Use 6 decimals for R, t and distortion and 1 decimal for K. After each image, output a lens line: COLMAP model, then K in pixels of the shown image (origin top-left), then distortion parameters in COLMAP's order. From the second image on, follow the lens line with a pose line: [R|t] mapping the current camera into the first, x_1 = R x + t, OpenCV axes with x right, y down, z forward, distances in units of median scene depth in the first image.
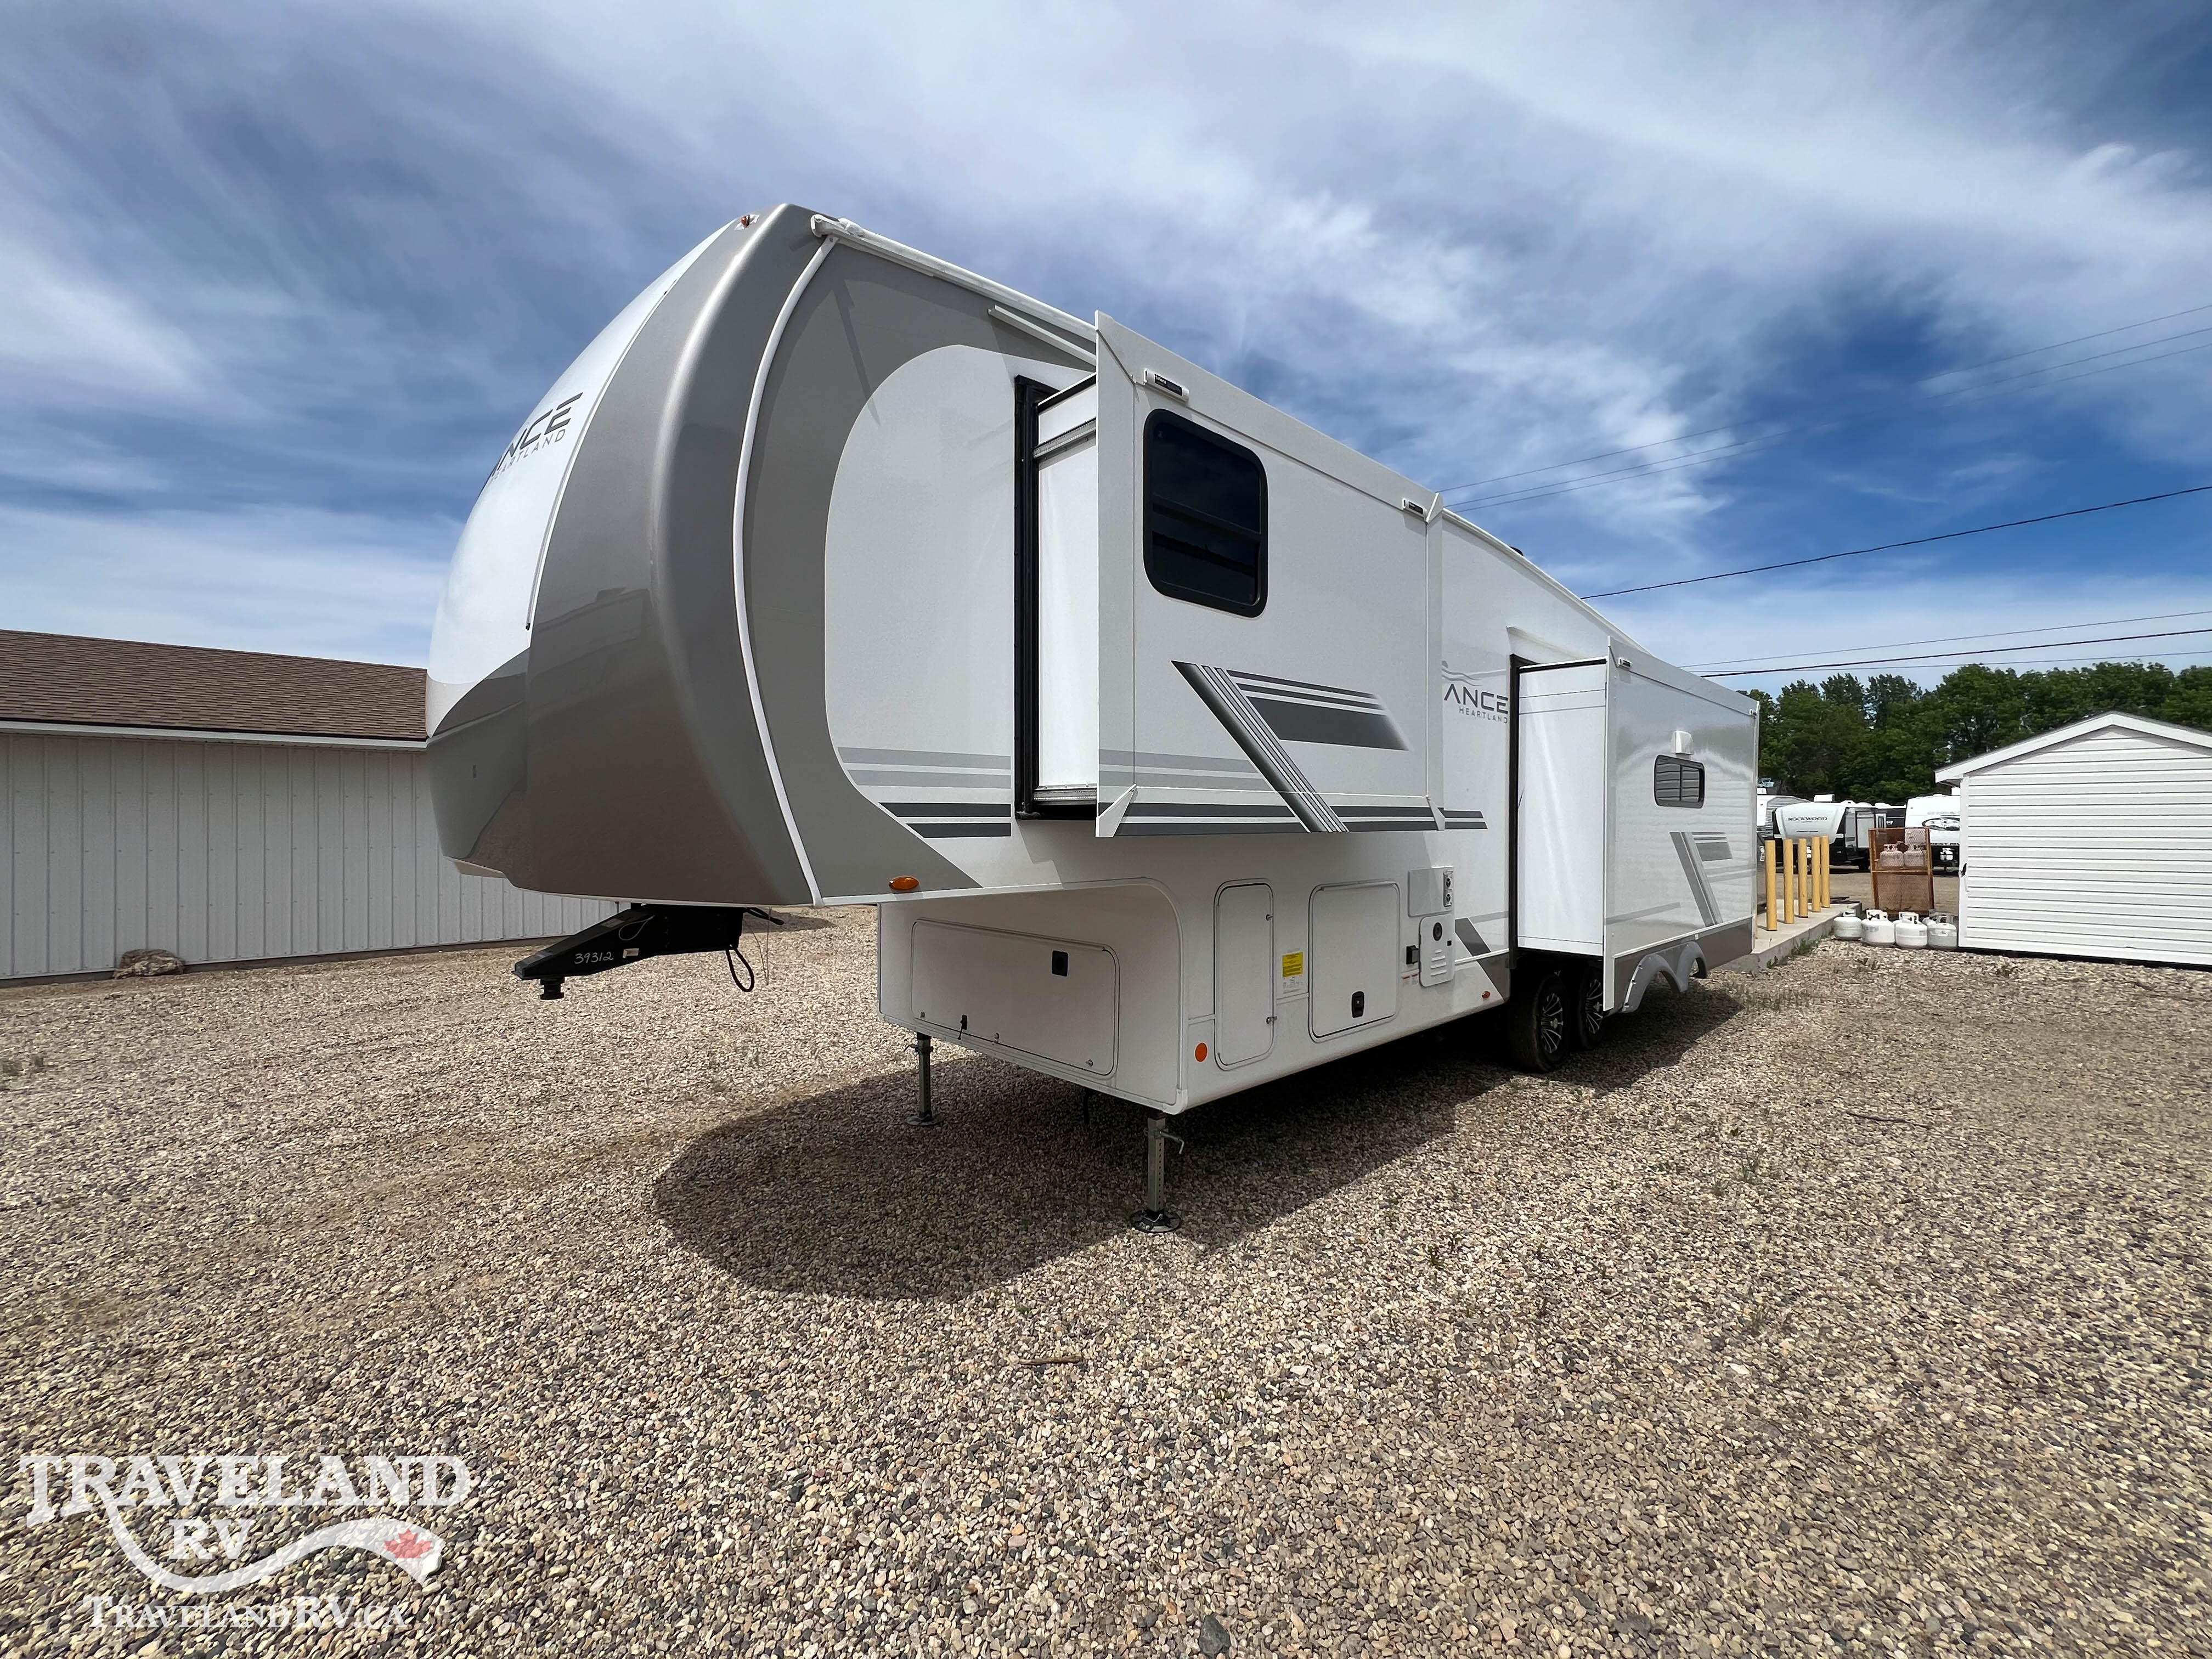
lens RADIAL K [[888.8, 0, 1095.7], [0, 888.8, 829.1], [0, 0, 1]] dist [-0.001604, 0.000156]
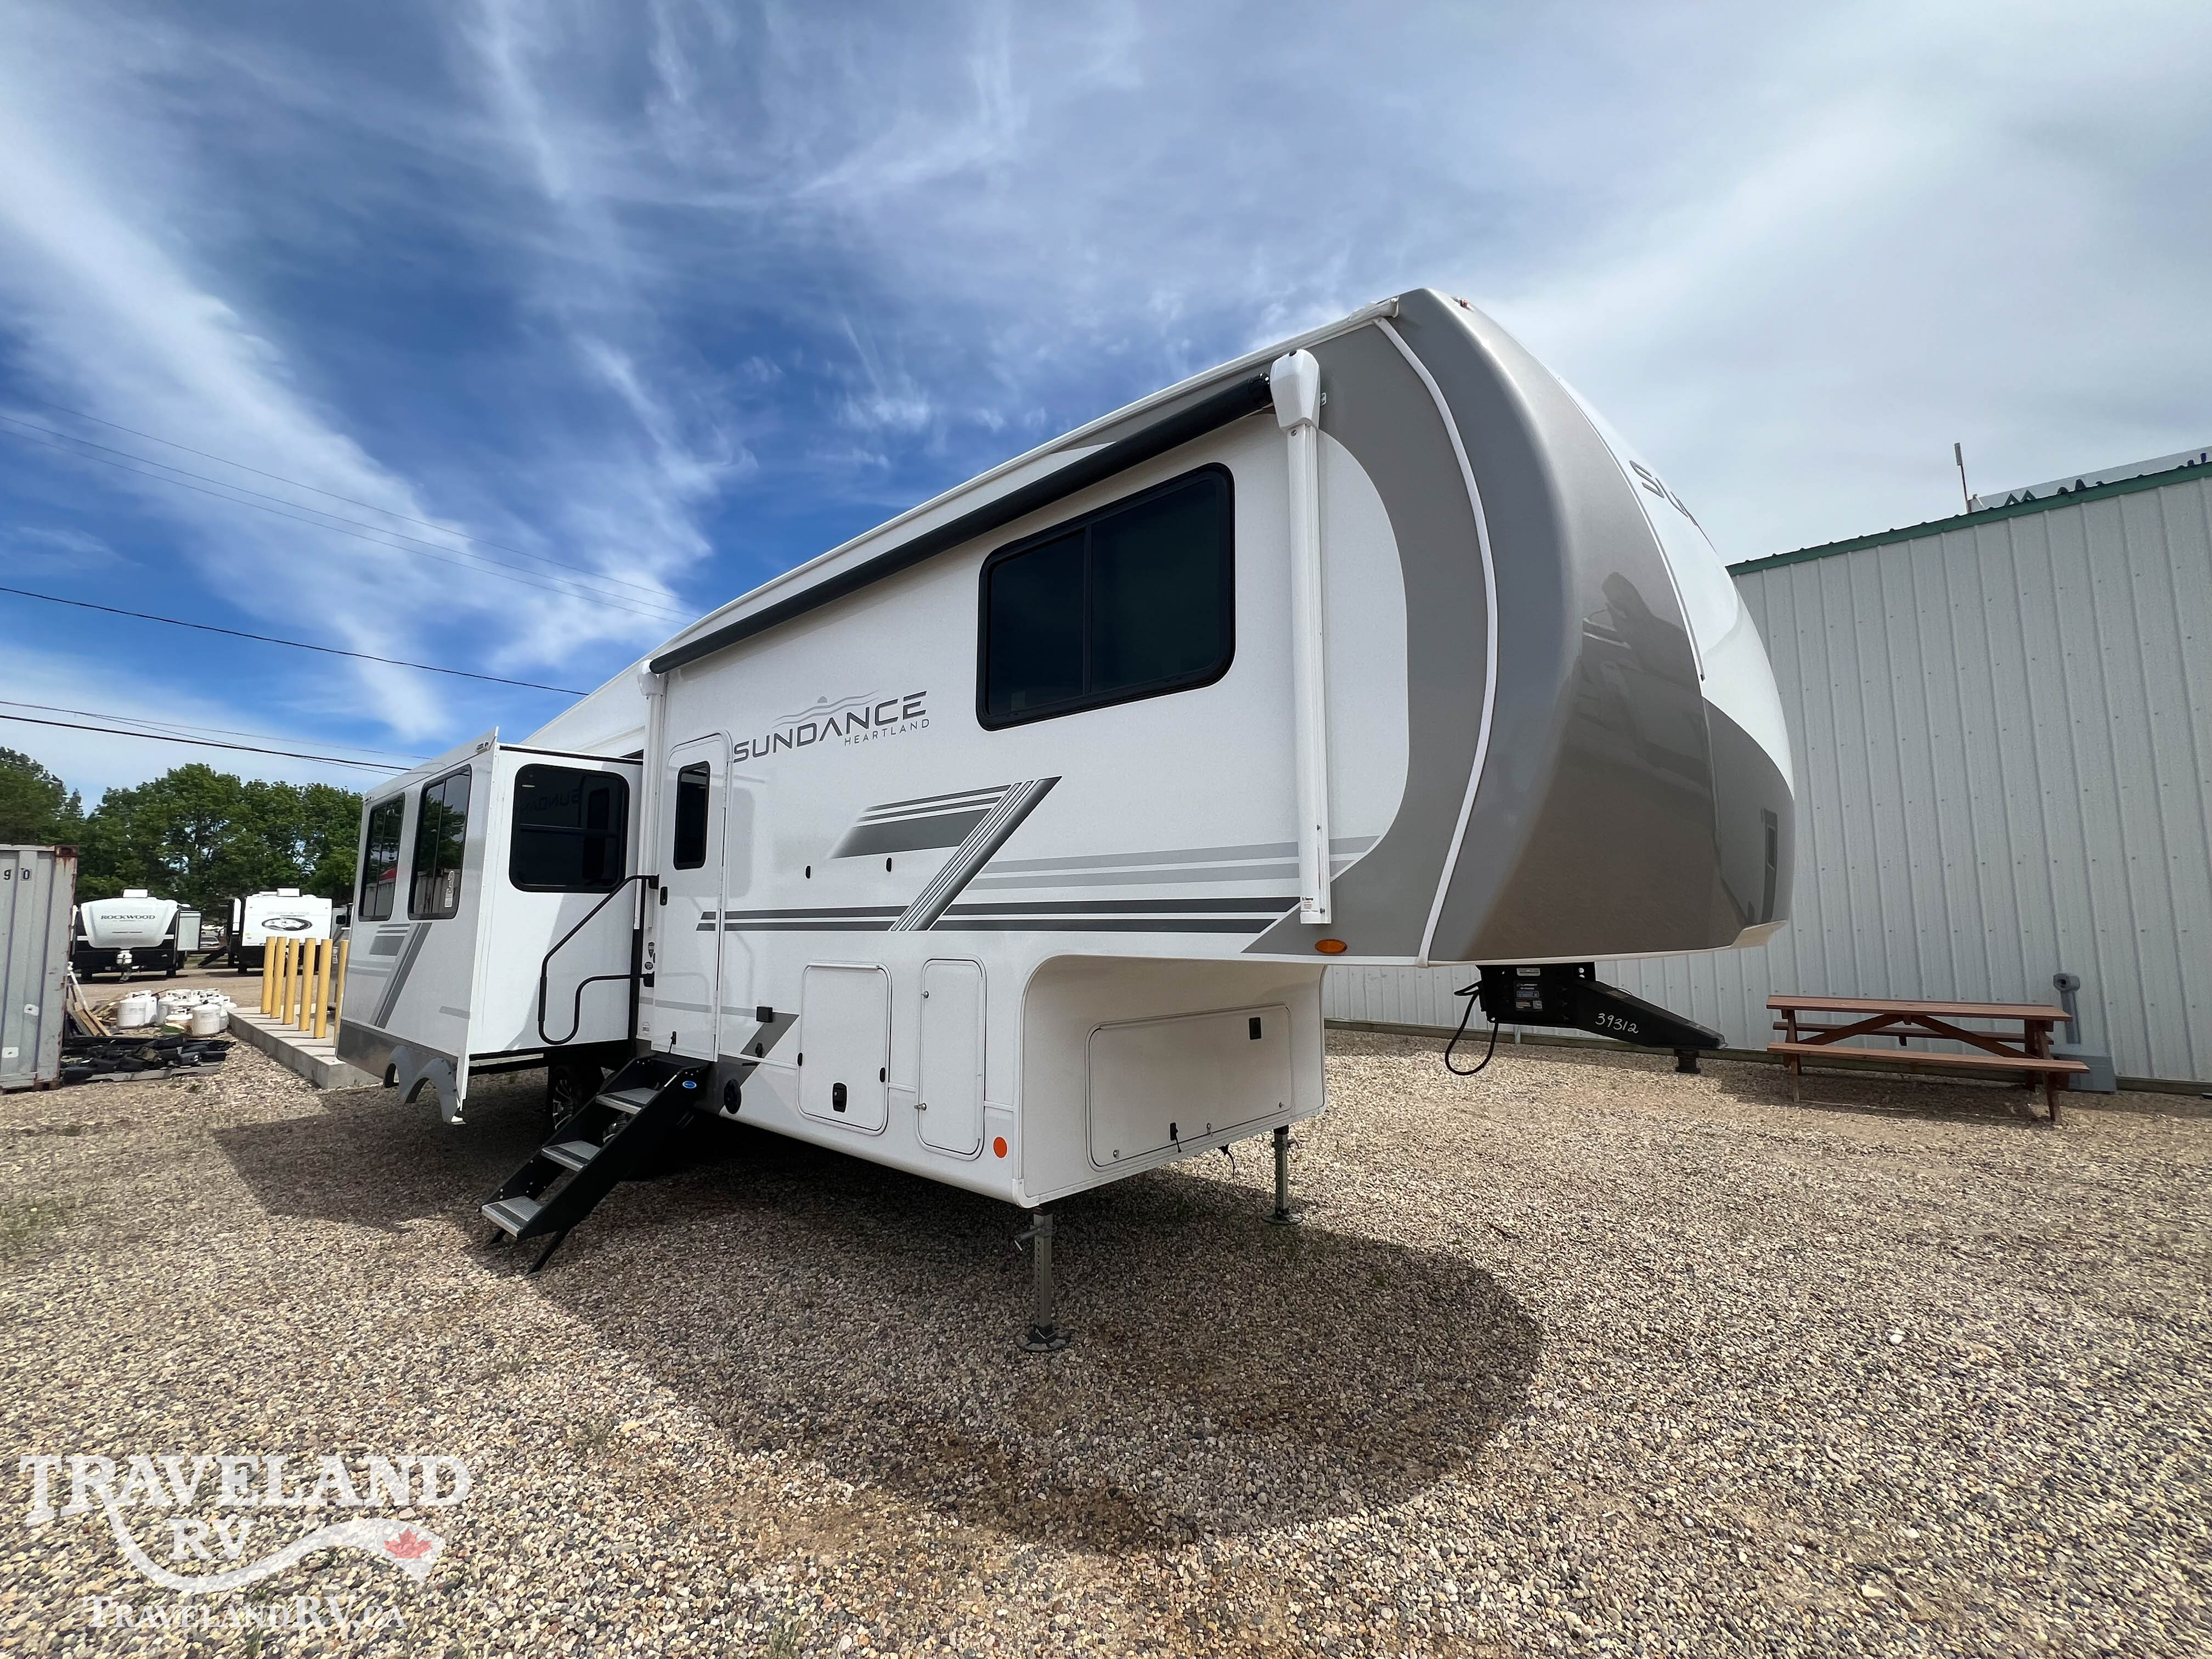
lens RADIAL K [[902.3, 0, 1105.4], [0, 902.3, 891.7], [0, 0, 1]] dist [0.000778, 0.000192]
pose [[-0.121830, 0.043505, 0.991597, -1.059793], [0.002526, 0.999049, -0.043522, 0.030622], [-0.992548, -0.002797, -0.121824, 1.248724]]
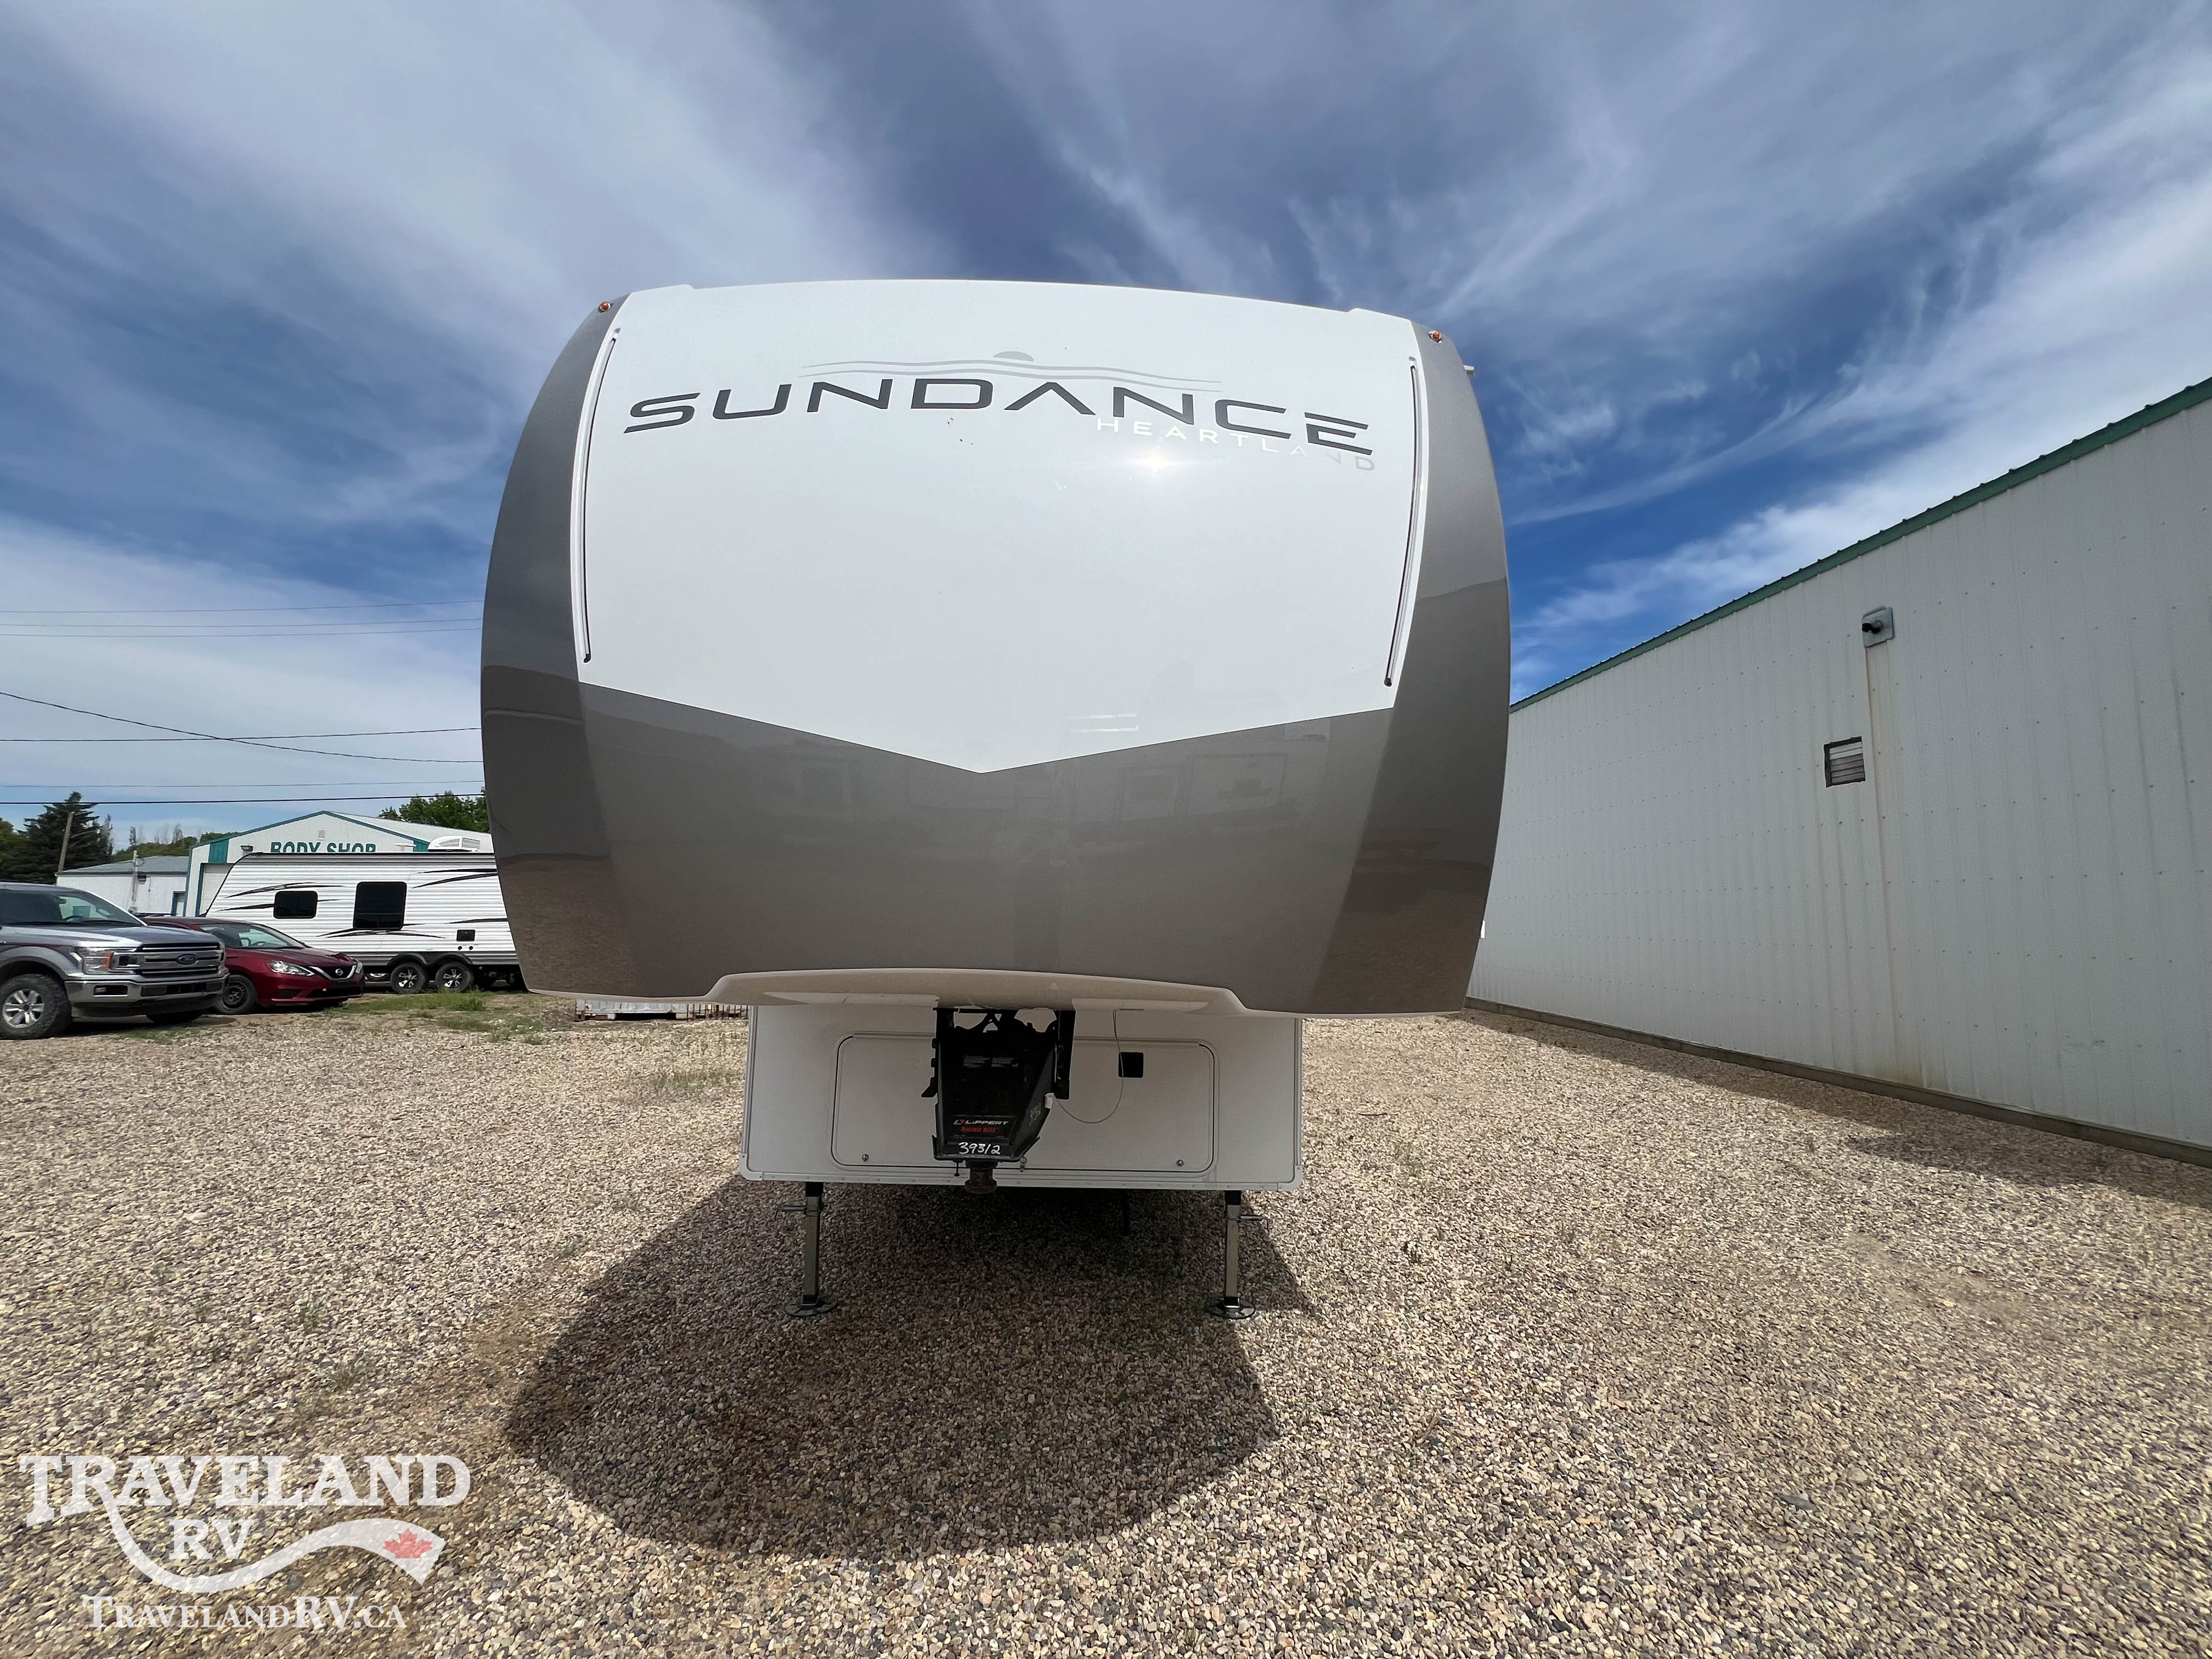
lens RADIAL K [[888.8, 0, 1095.7], [0, 888.8, 829.1], [0, 0, 1]] dist [-0.001604, 0.000156]
pose [[0.659767, 0.091329, 0.745900, -0.763815], [-0.020746, 0.994423, -0.103407, -0.002087], [-0.751184, 0.052750, 0.657982, 0.363464]]
